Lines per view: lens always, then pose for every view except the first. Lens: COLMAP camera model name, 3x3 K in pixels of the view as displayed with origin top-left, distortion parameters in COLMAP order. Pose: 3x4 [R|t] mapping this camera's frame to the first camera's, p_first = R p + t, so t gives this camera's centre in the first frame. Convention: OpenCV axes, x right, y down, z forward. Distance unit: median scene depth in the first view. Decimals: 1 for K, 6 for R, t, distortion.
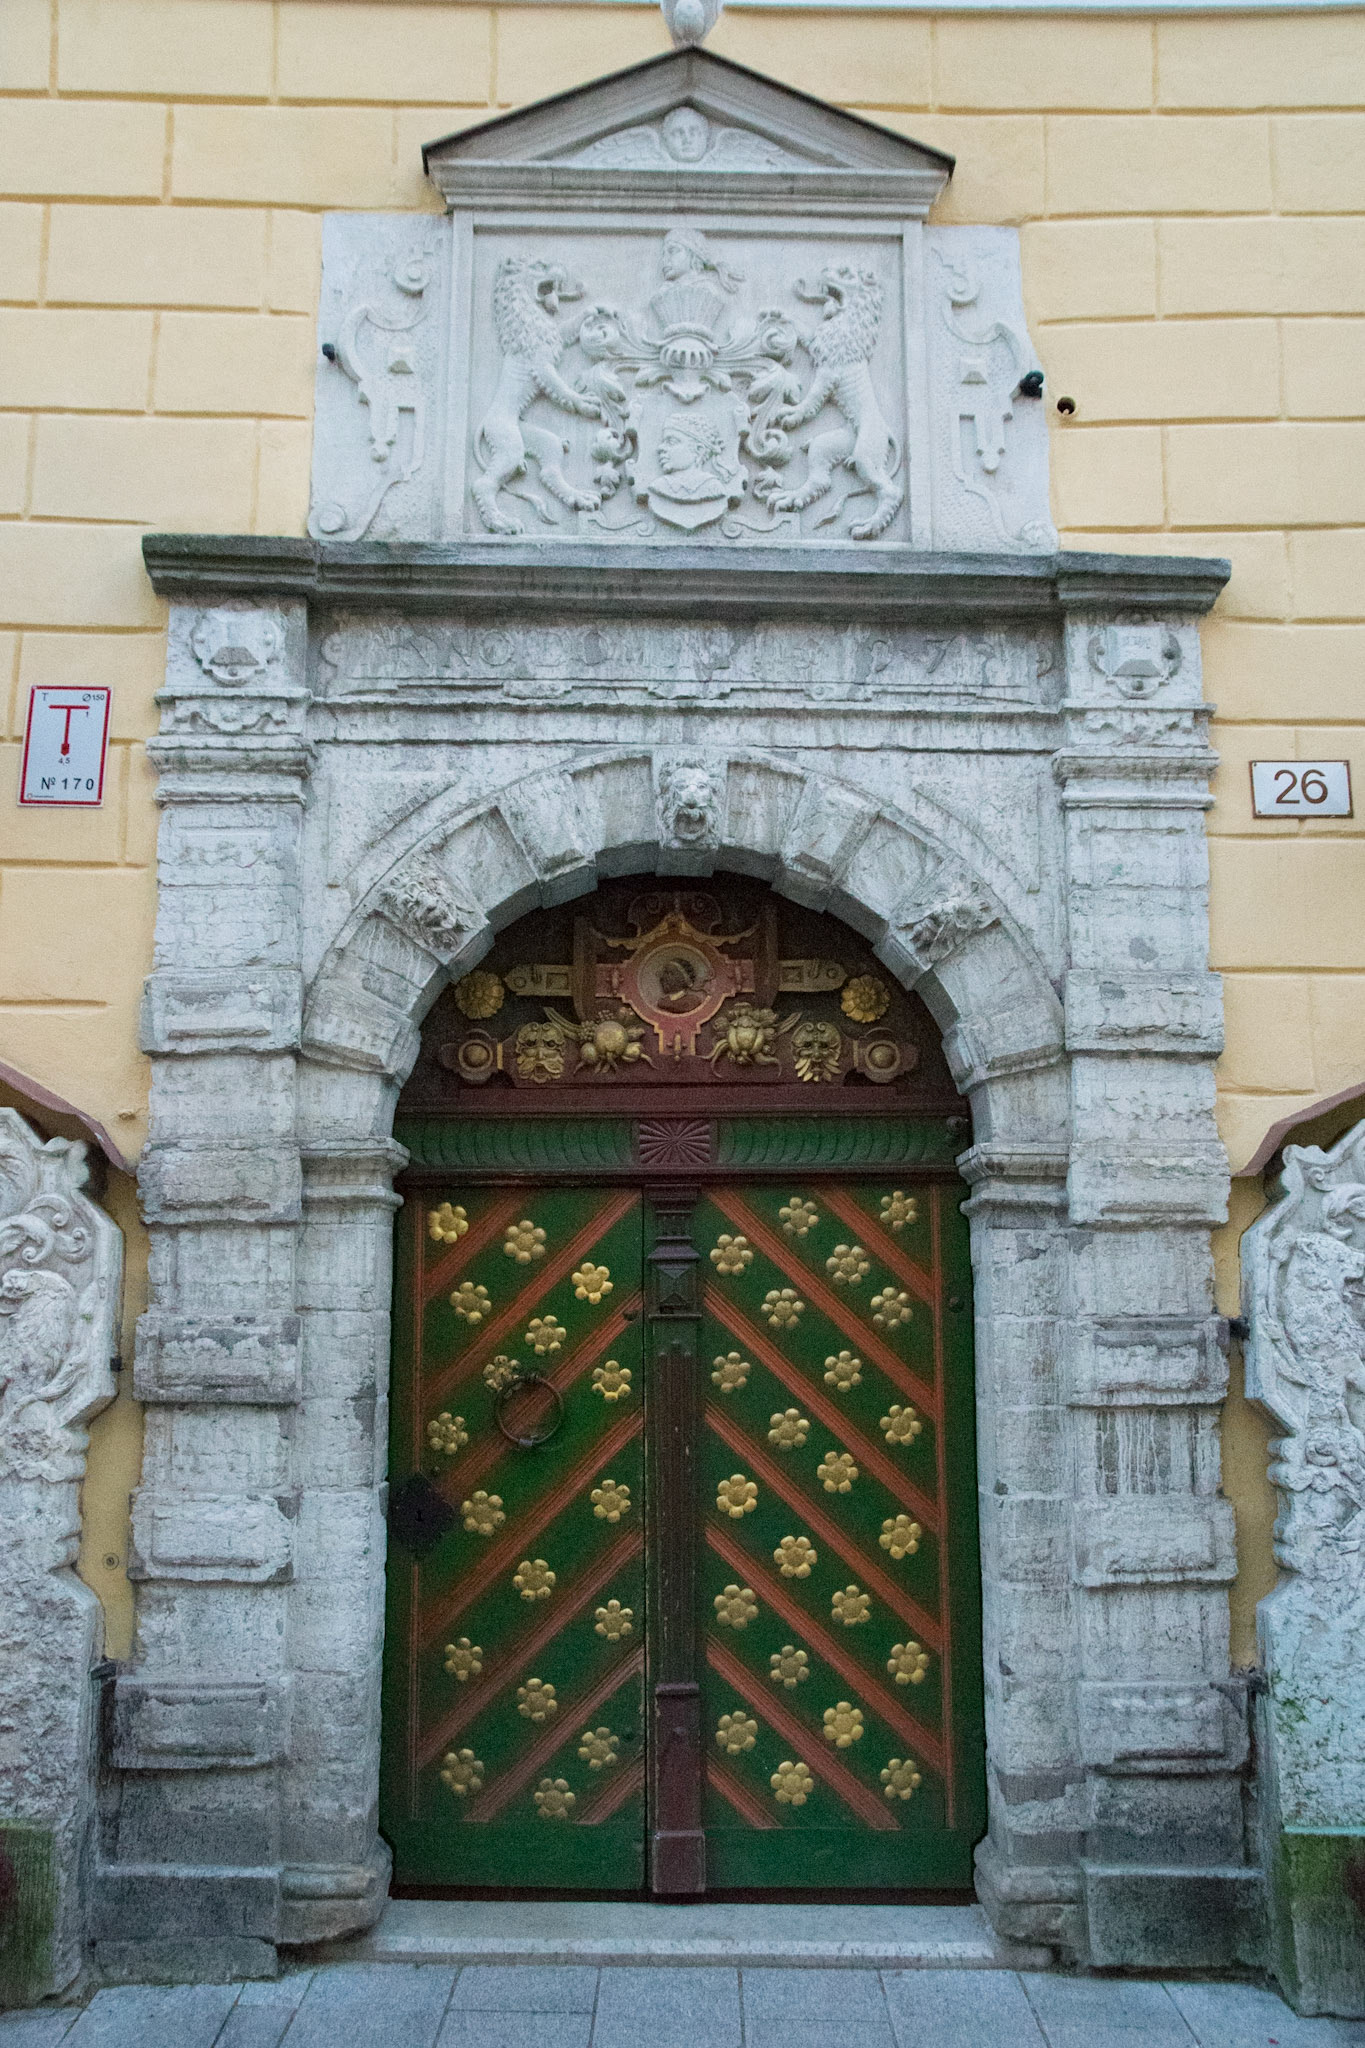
lens RADIAL K [[1816.2, 0, 685.4], [0, 1816.2, 1074.4], [0, 0, 1]] dist [-0.122821, 0.230362]
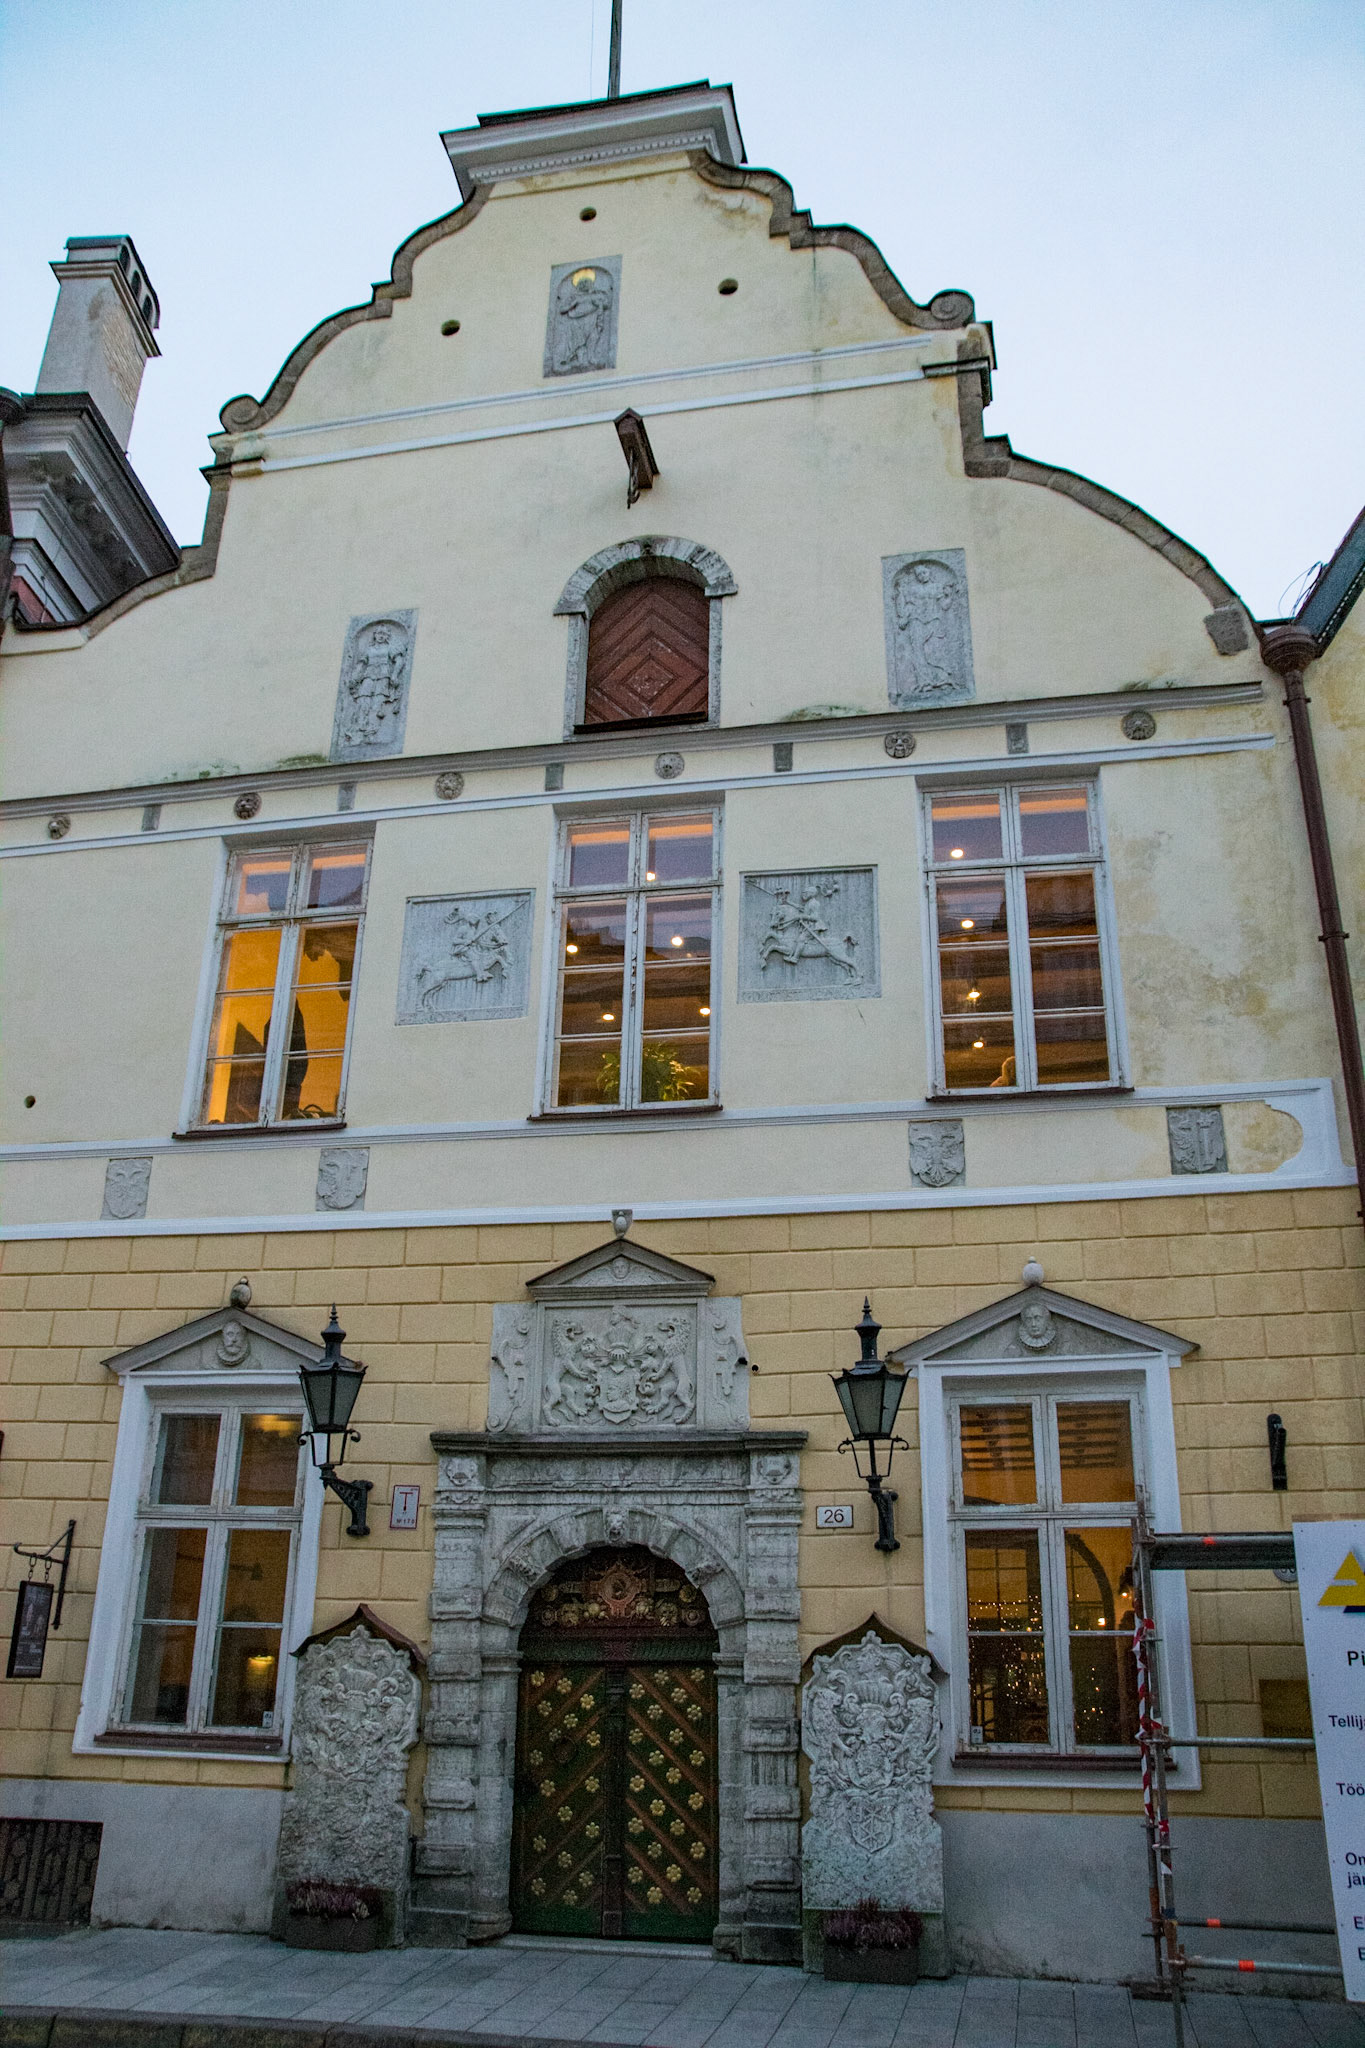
lens RADIAL K [[1816.2, 0, 685.4], [0, 1816.2, 1074.4], [0, 0, 1]] dist [-0.122821, 0.230362]
pose [[0.974095, -0.064619, -0.216711, 0.764877], [0.020737, 0.979791, -0.198944, -0.280157], [0.225188, 0.189296, 0.955750, -1.794781]]
